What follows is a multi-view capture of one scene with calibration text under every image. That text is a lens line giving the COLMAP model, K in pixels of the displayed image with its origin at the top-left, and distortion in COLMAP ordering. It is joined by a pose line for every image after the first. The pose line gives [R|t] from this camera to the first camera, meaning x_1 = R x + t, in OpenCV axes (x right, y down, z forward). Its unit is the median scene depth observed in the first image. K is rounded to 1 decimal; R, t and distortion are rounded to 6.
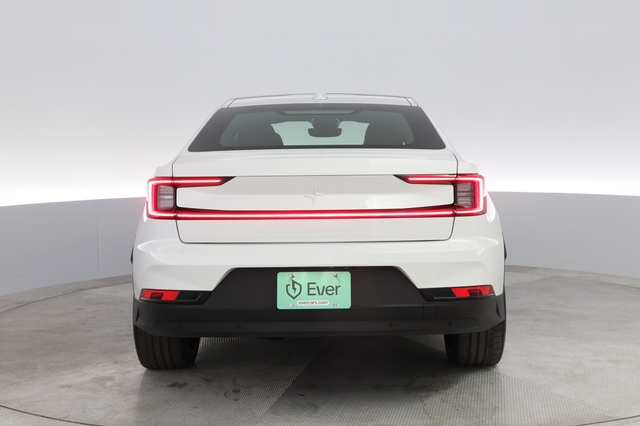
lens RADIAL K [[620.1, 0, 320.0], [0, 620.1, 213.0], [0, 0, 1]] dist [-0.175097, 0.002807]
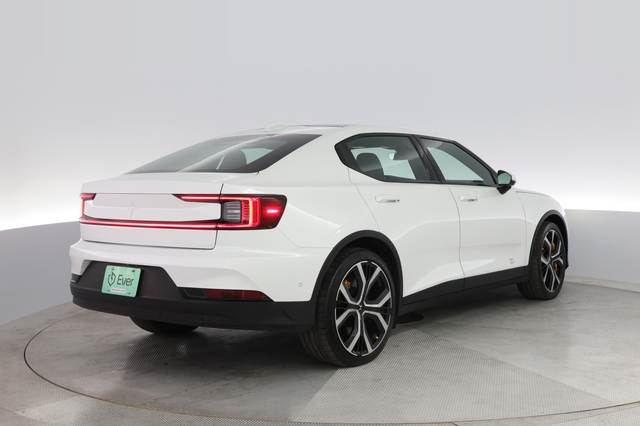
lens RADIAL K [[620.1, 0, 320.0], [0, 620.1, 213.0], [0, 0, 1]] dist [-0.175097, 0.002807]
pose [[0.889760, 0.028743, -0.455523, 0.930685], [-0.043229, 0.998836, -0.021412, -0.009642], [0.454377, 0.038744, 0.889966, 0.036526]]
